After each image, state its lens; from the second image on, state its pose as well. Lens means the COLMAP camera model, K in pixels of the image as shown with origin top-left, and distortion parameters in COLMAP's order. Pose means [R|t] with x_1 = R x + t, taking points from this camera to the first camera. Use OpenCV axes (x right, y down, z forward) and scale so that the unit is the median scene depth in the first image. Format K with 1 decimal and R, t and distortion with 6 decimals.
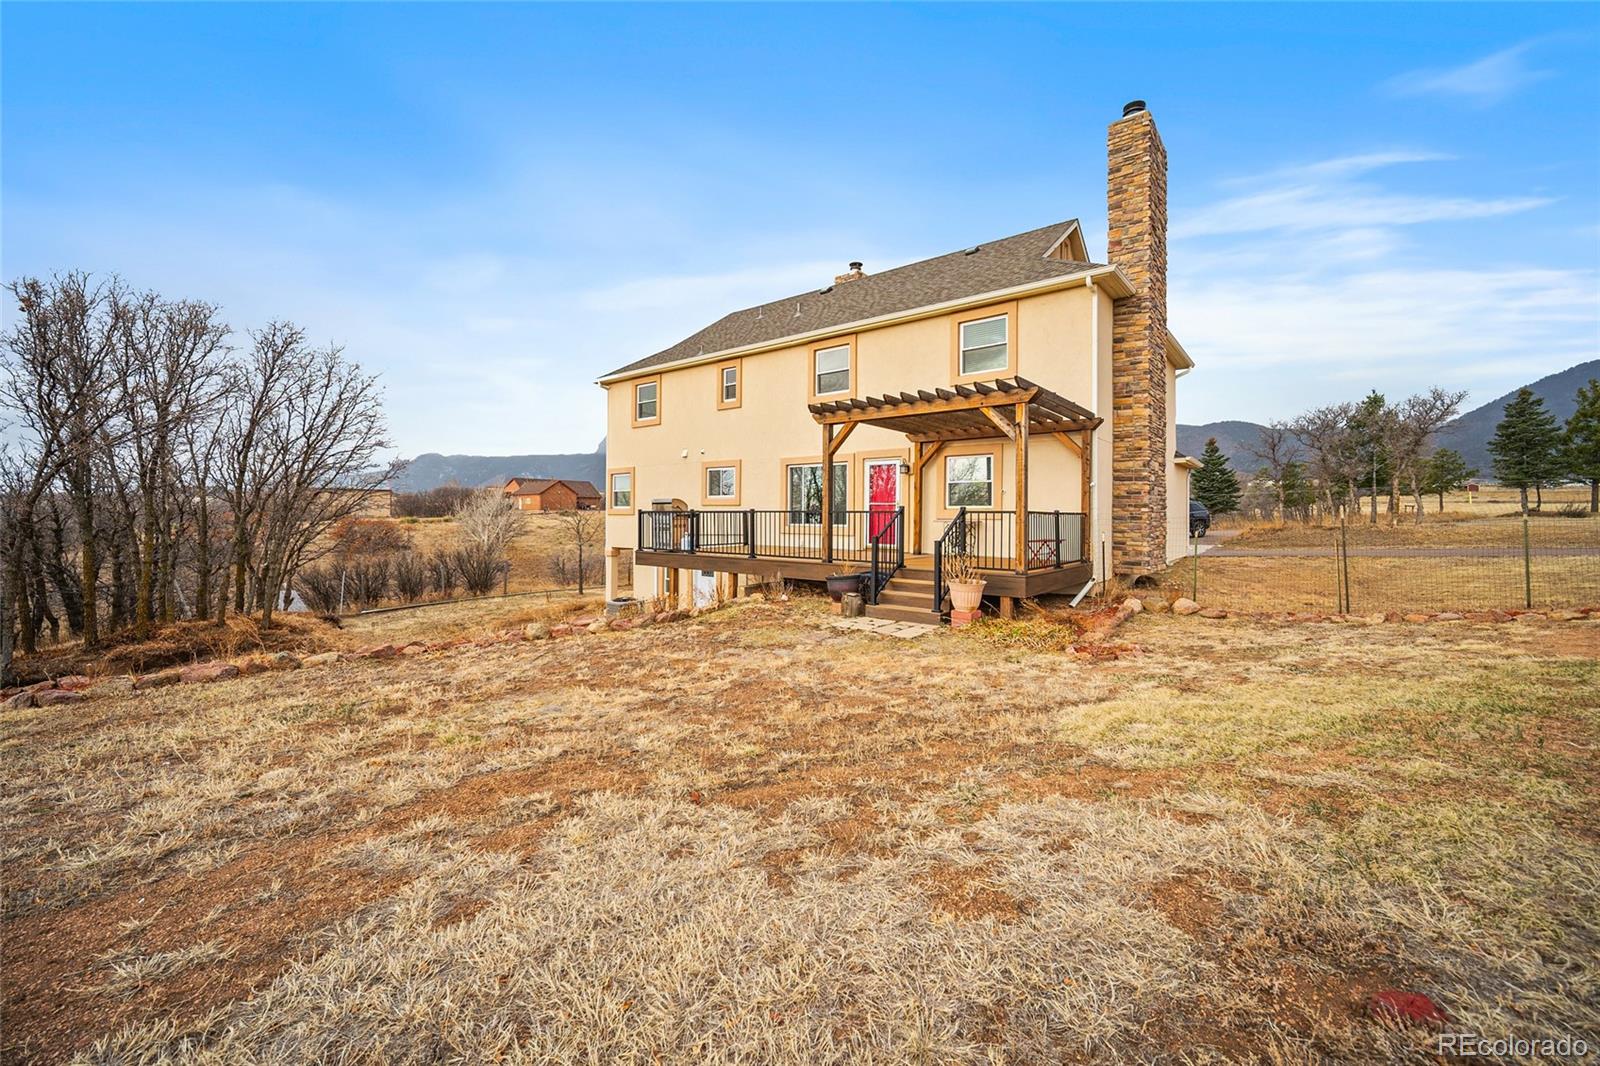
lens RADIAL K [[635.3, 0, 806.8], [0, 635.3, 519.6], [0, 0, 1]] dist [-0.001769, 0.000024]
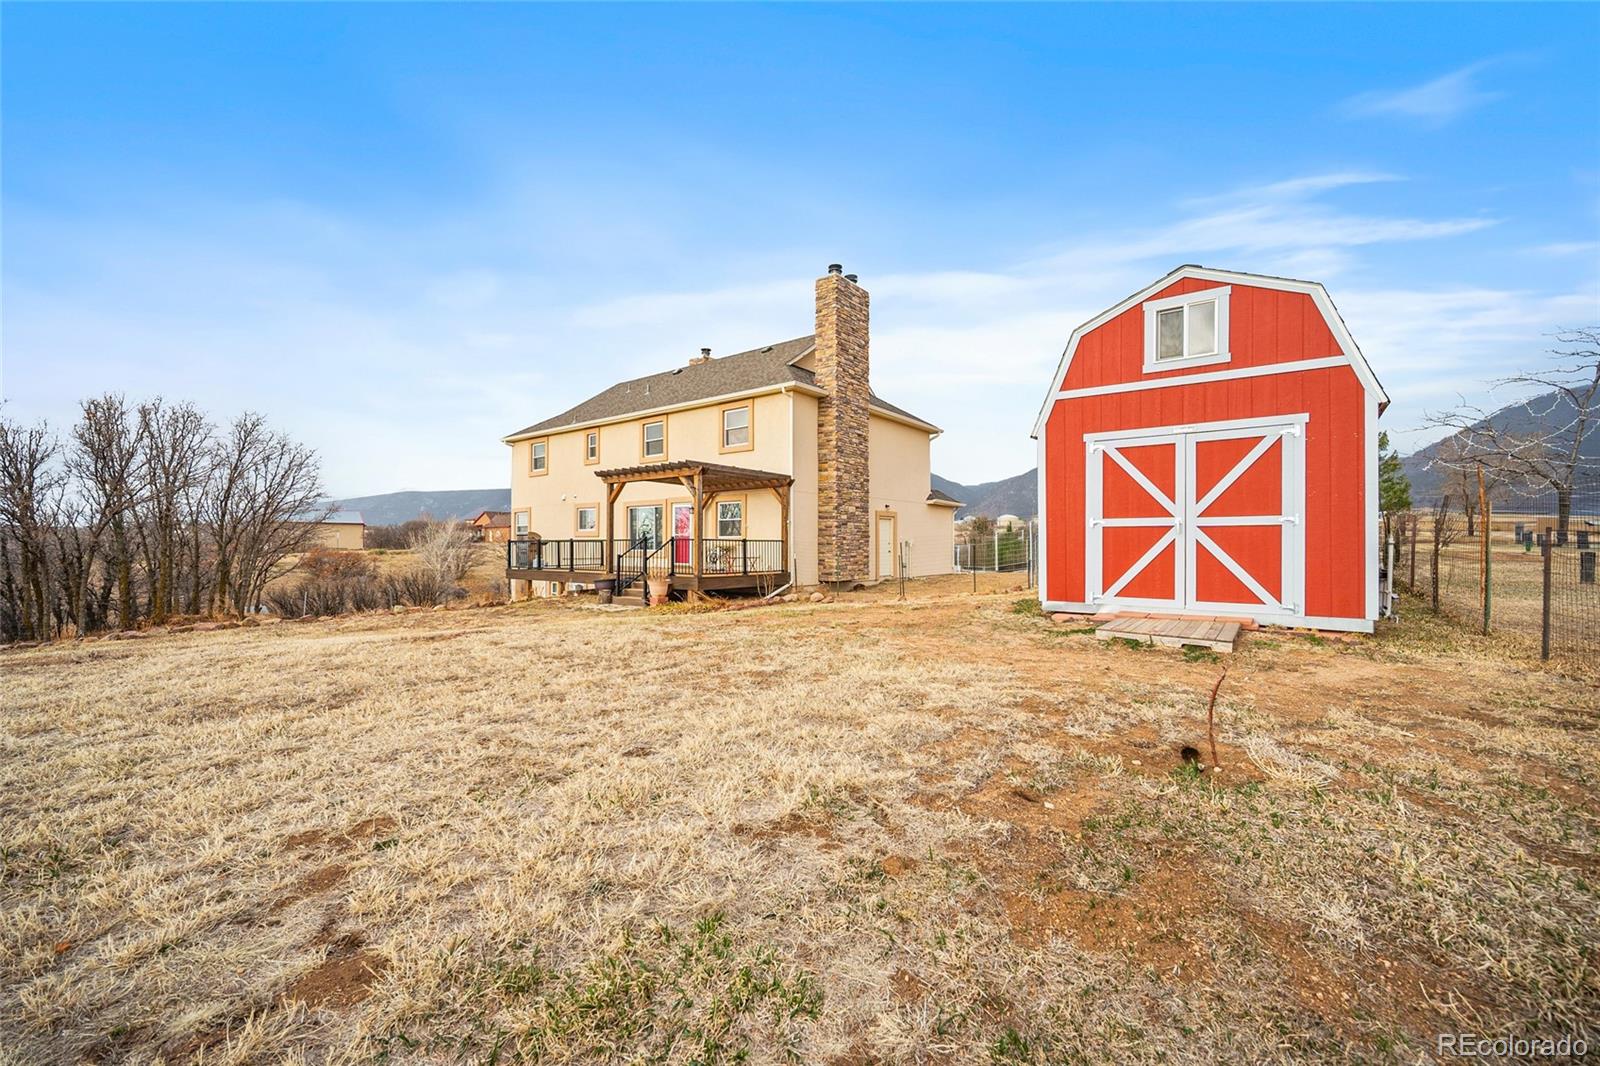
lens RADIAL K [[617.3, 0, 801.3], [0, 617.3, 550.8], [0, 0, 1]] dist [-0.011030, -0.000022]
pose [[0.999412, -0.004852, 0.033930, 0.369151], [0.004832, 0.999988, 0.000677, 0.012463], [-0.033933, -0.000512, 0.999424, -0.425682]]
